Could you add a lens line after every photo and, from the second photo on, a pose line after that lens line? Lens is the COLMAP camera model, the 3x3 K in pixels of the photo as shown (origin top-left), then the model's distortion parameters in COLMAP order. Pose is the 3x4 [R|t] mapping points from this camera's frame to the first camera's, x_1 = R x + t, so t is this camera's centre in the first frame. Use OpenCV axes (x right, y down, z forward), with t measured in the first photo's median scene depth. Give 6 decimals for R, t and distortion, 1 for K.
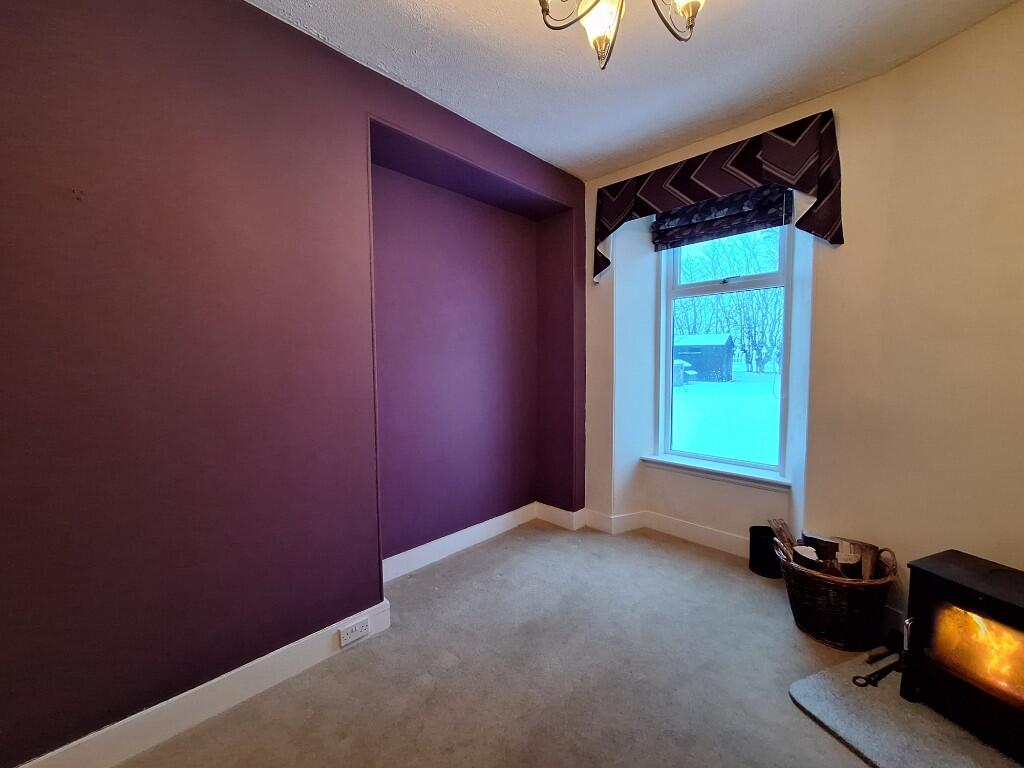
lens RADIAL K [[402.6, 0, 509.7], [0, 402.6, 385.1], [0, 0, 1]] dist [-0.001807, 0.000075]
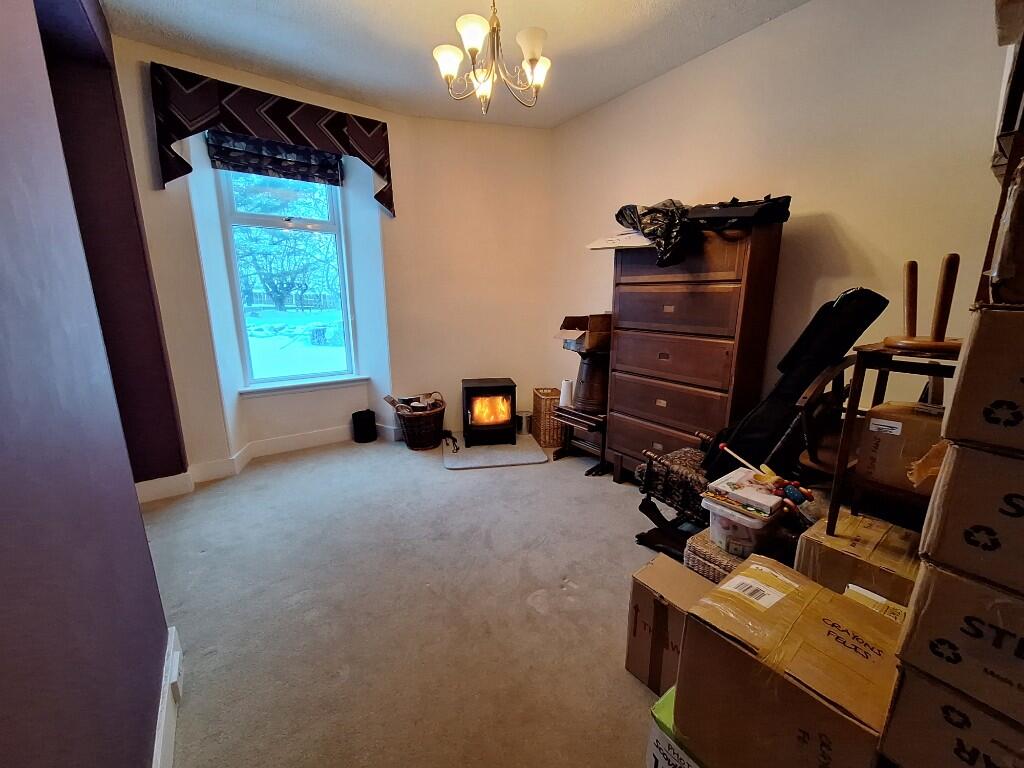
lens RADIAL K [[402.6, 0, 508.9], [0, 402.6, 382.9], [0, 0, 1]] dist [-0.001807, 0.000075]
pose [[0.174026, -0.195296, 0.965181, -0.577578], [0.058566, 0.980454, 0.187827, 0.018049], [-0.982998, 0.023840, 0.182063, 0.208176]]
